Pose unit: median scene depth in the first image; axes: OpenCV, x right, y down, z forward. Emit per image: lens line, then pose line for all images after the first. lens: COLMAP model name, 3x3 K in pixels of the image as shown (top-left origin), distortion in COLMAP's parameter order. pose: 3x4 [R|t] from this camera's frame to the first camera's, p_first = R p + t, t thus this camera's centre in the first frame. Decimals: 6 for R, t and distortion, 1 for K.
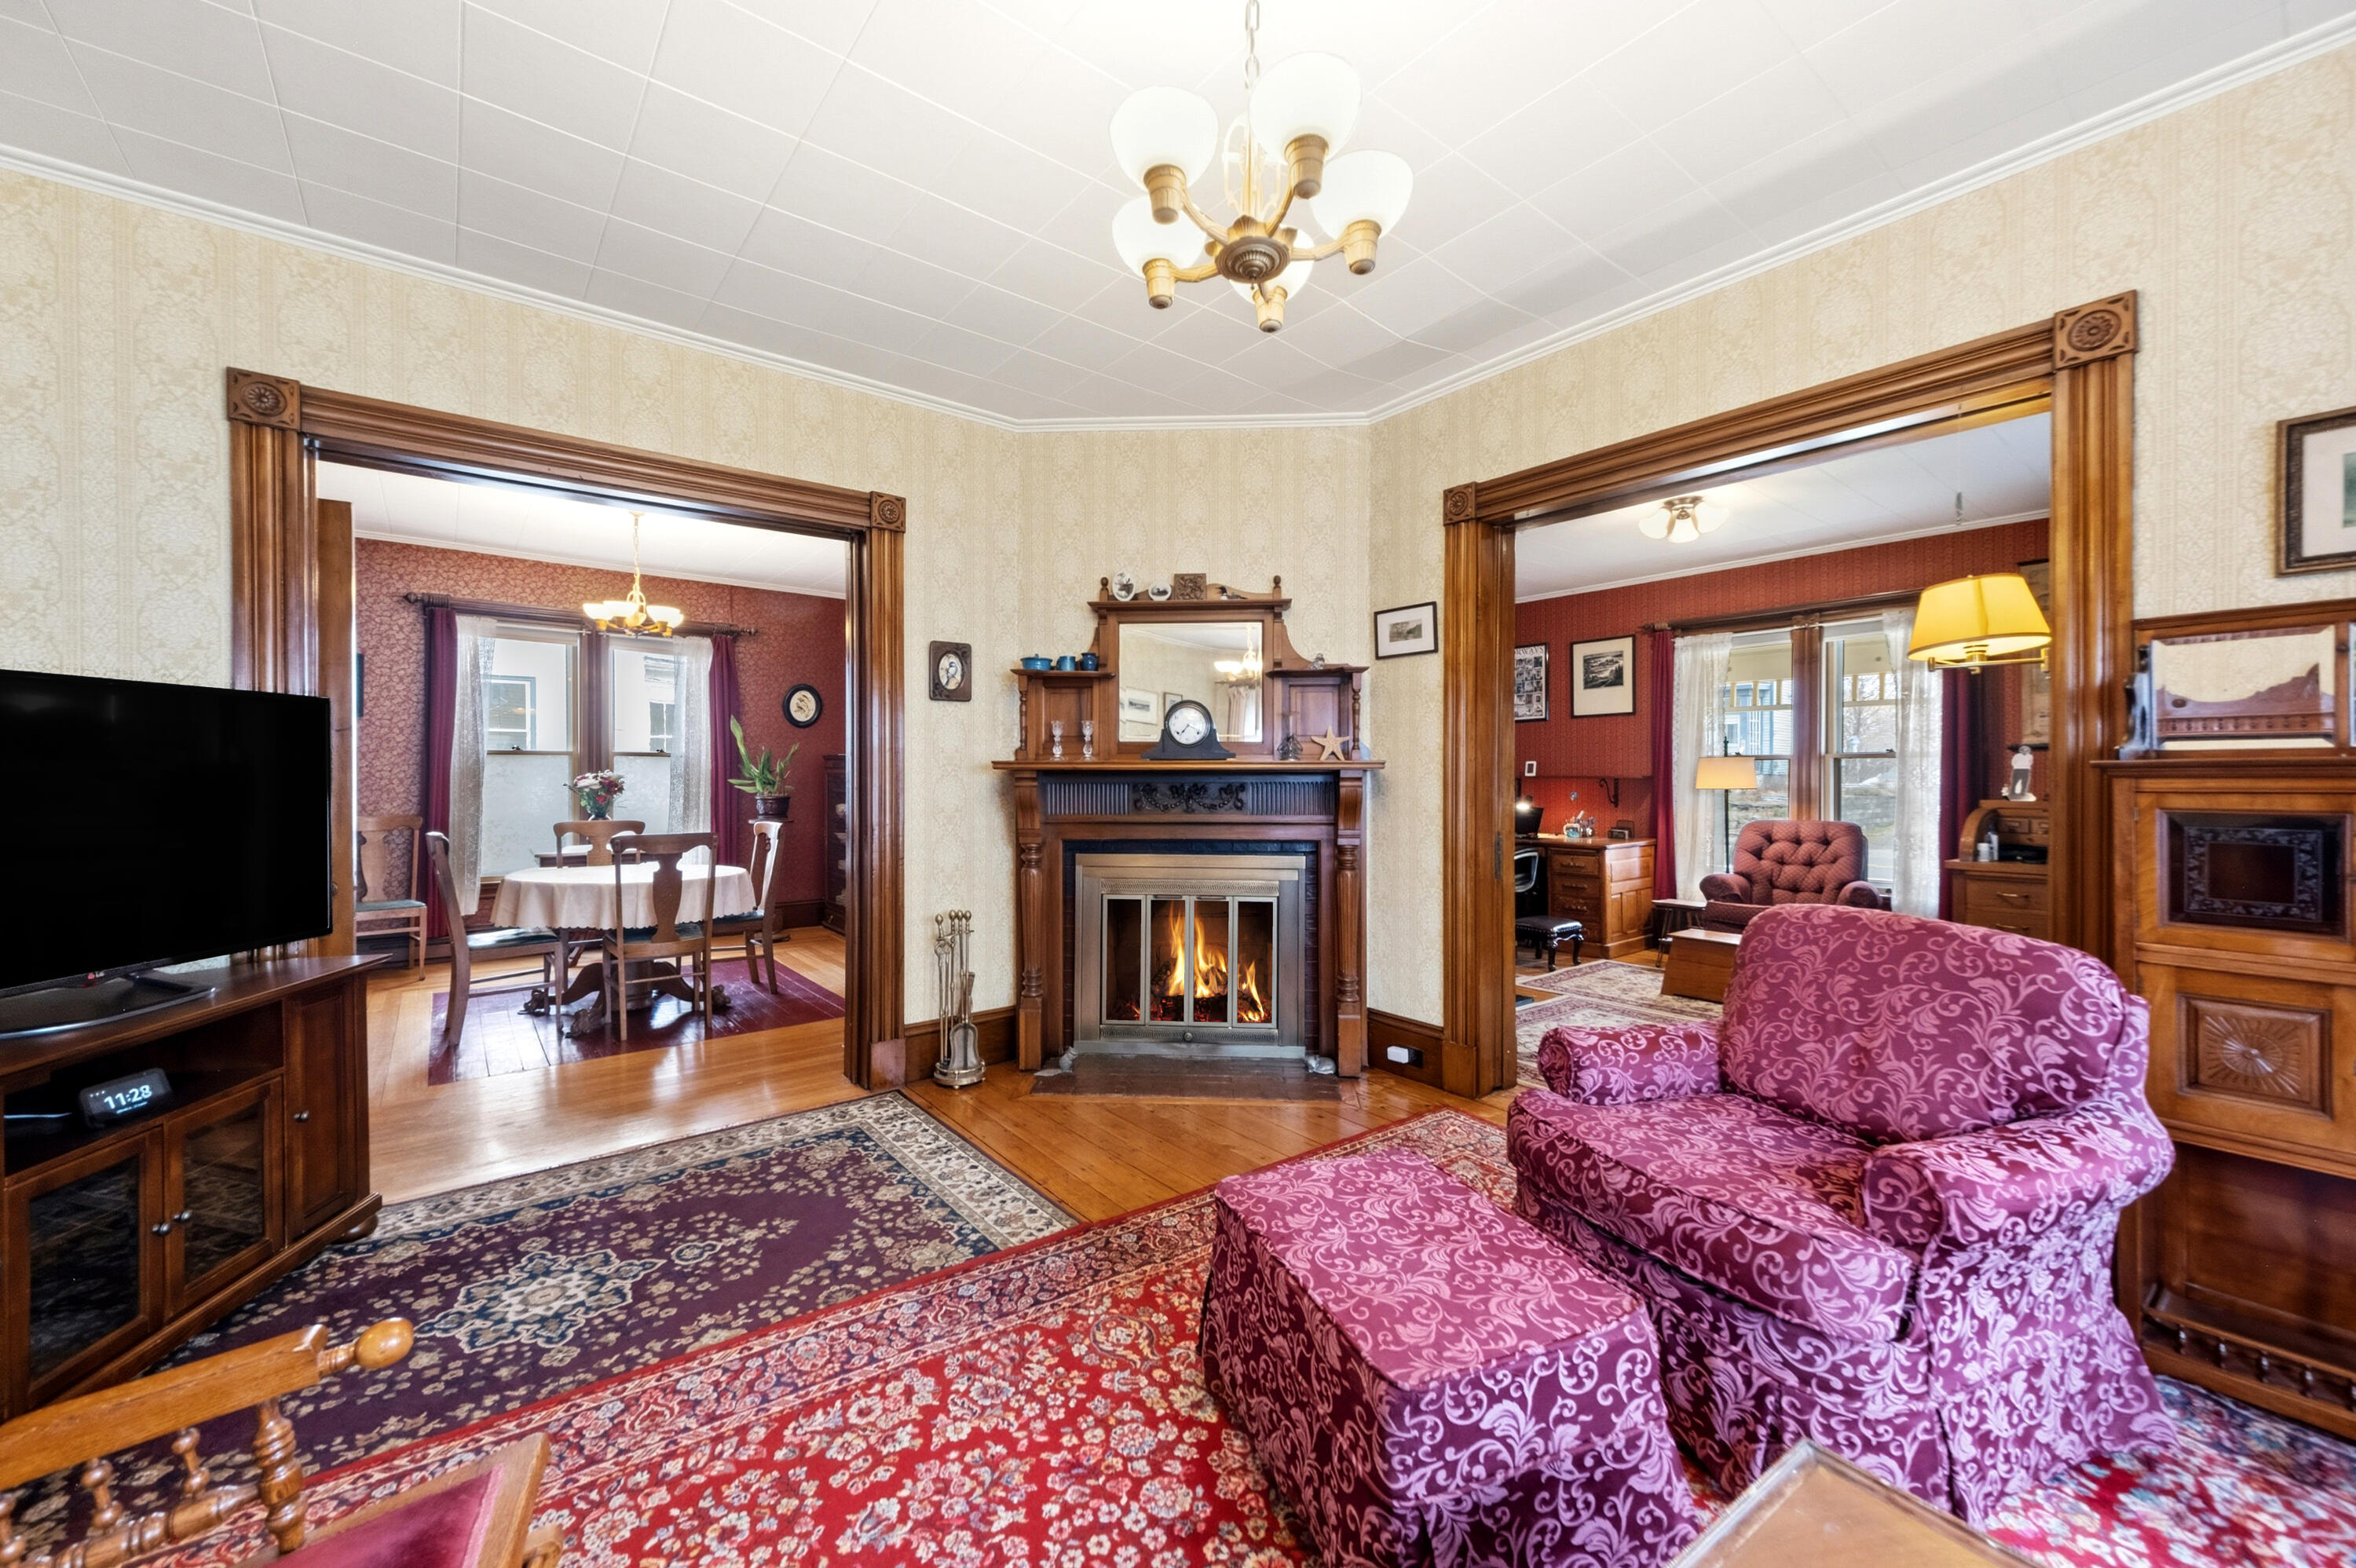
lens RADIAL K [[906.3, 0, 1189.6], [0, 906.3, 783.7], [0, 0, 1]] dist [0.038062, -0.012898]
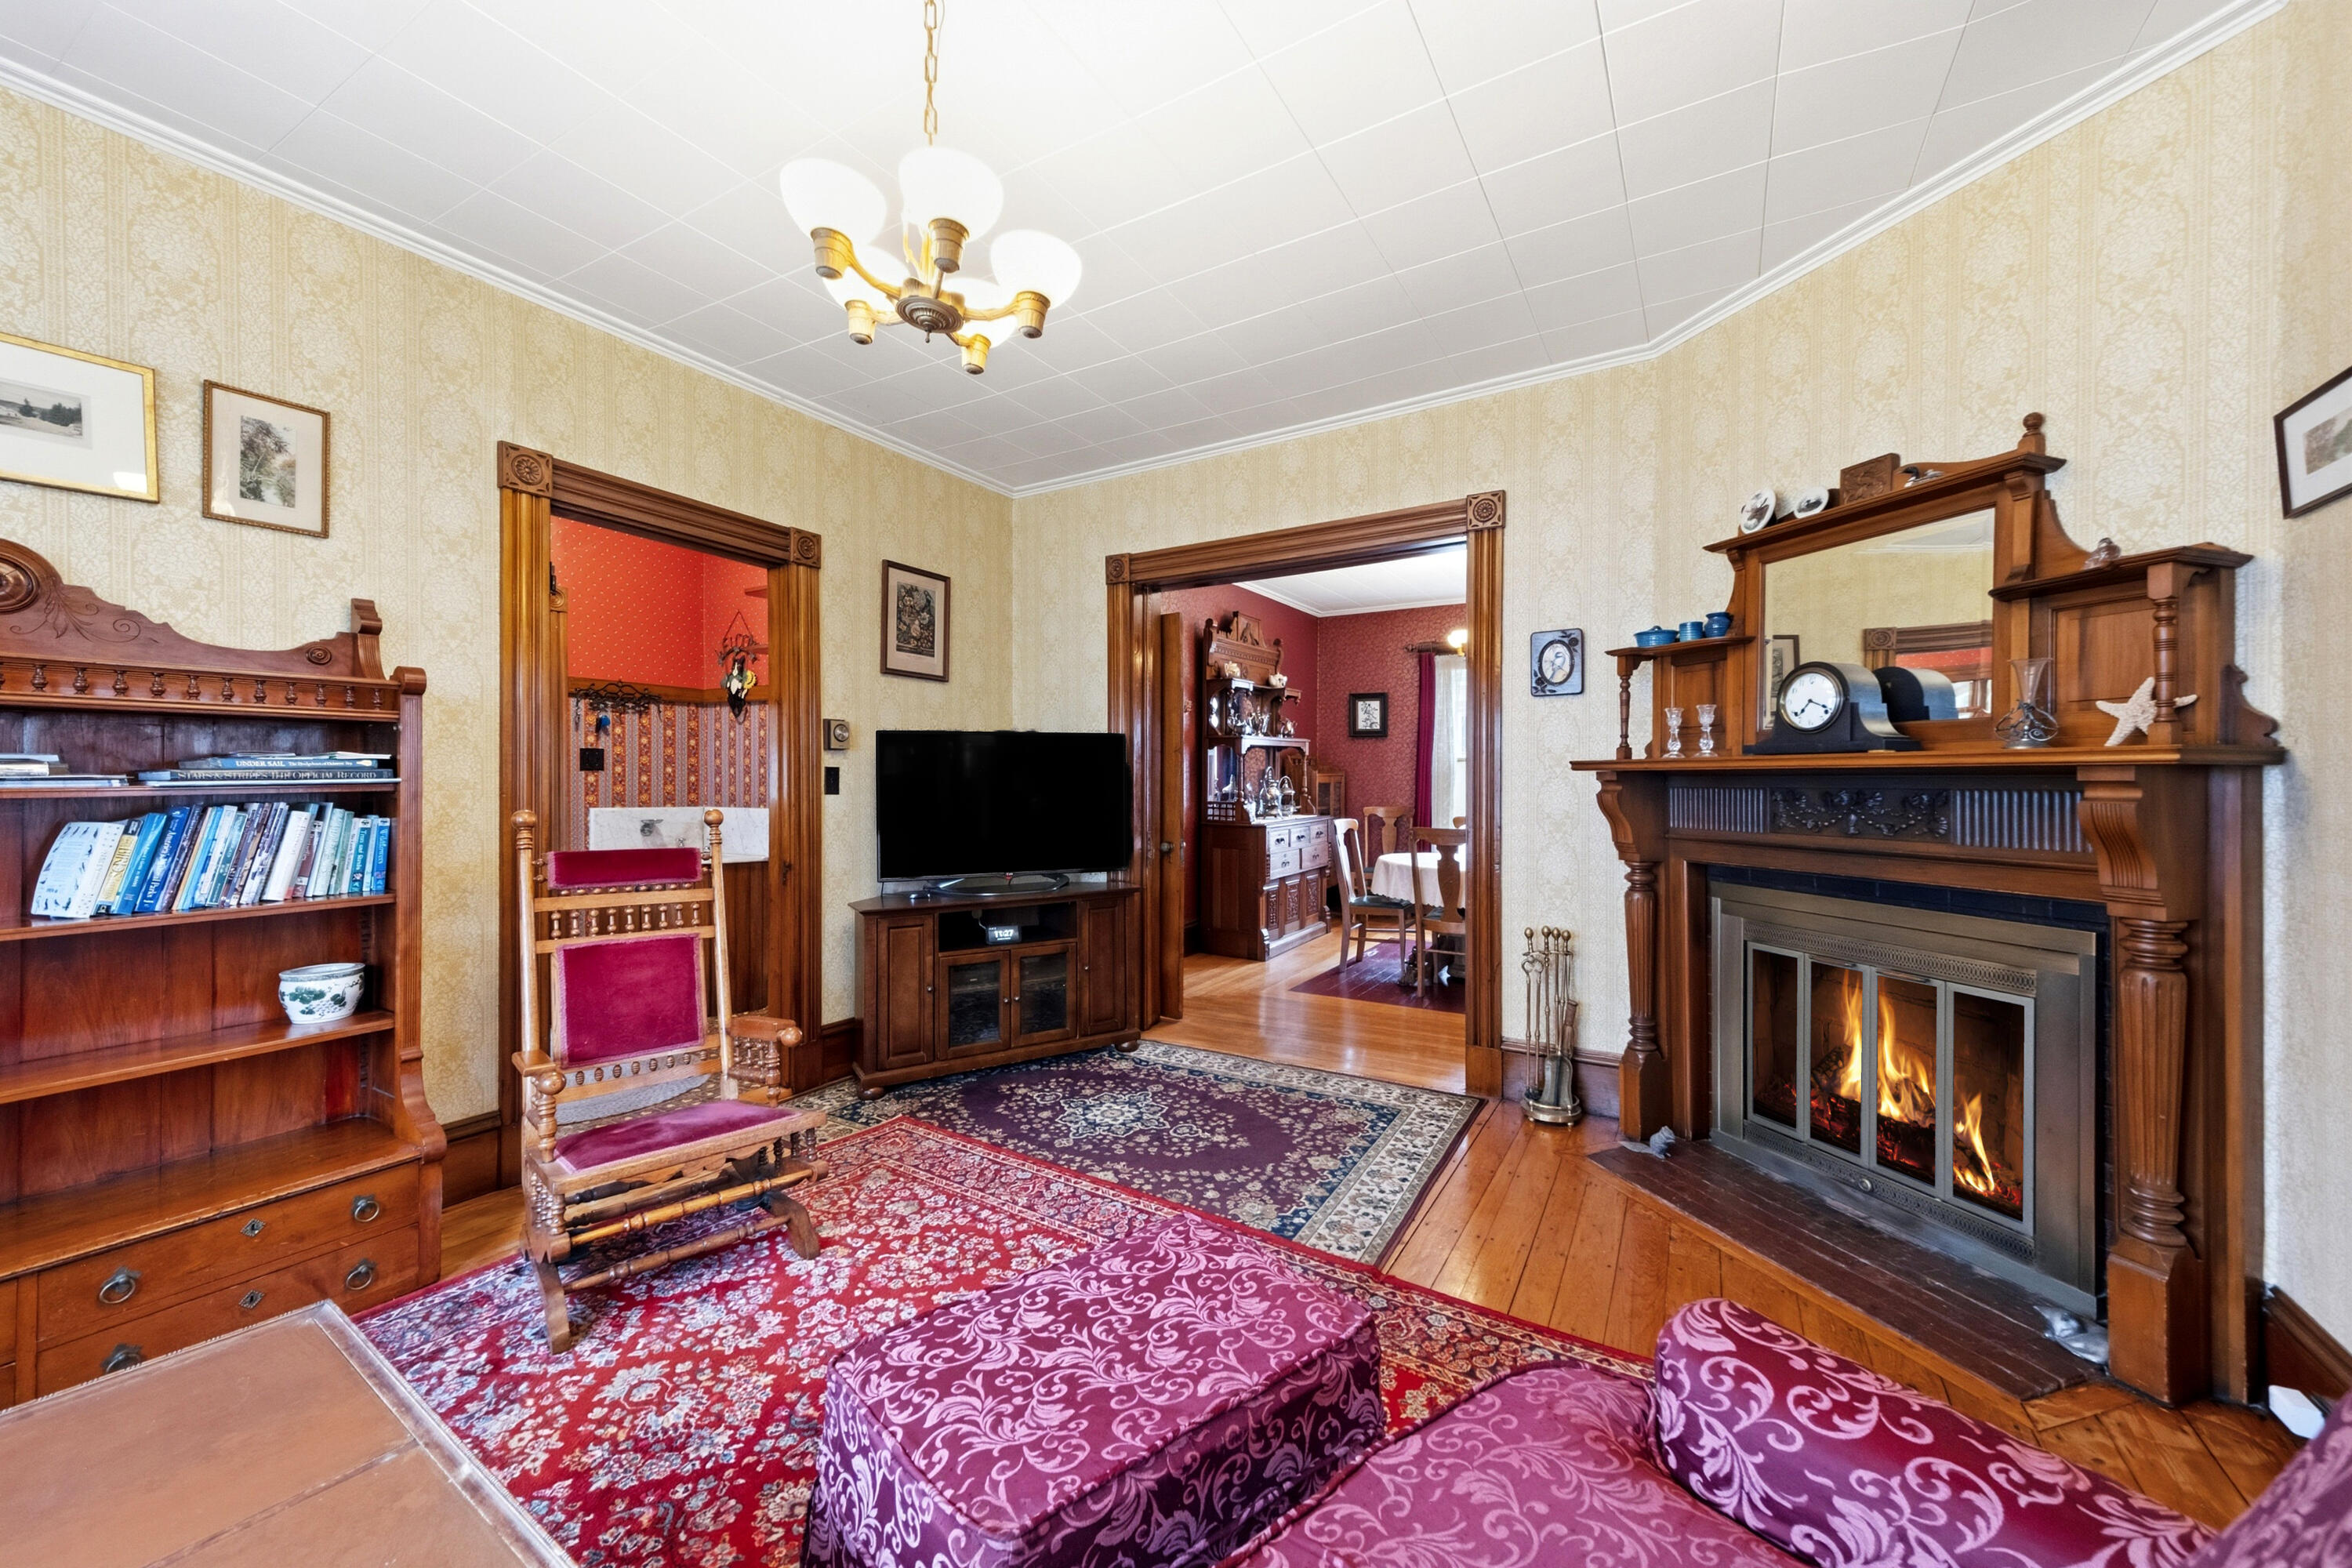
lens RADIAL K [[904.9, 0, 1187.6], [0, 904.9, 783.7], [0, 0, 1]] dist [0.038062, -0.012898]
pose [[0.357364, 0.005086, -0.933951, 0.450323], [-0.005630, 0.999979, 0.003291, -0.003737], [0.933948, 0.004082, 0.357385, 0.332555]]
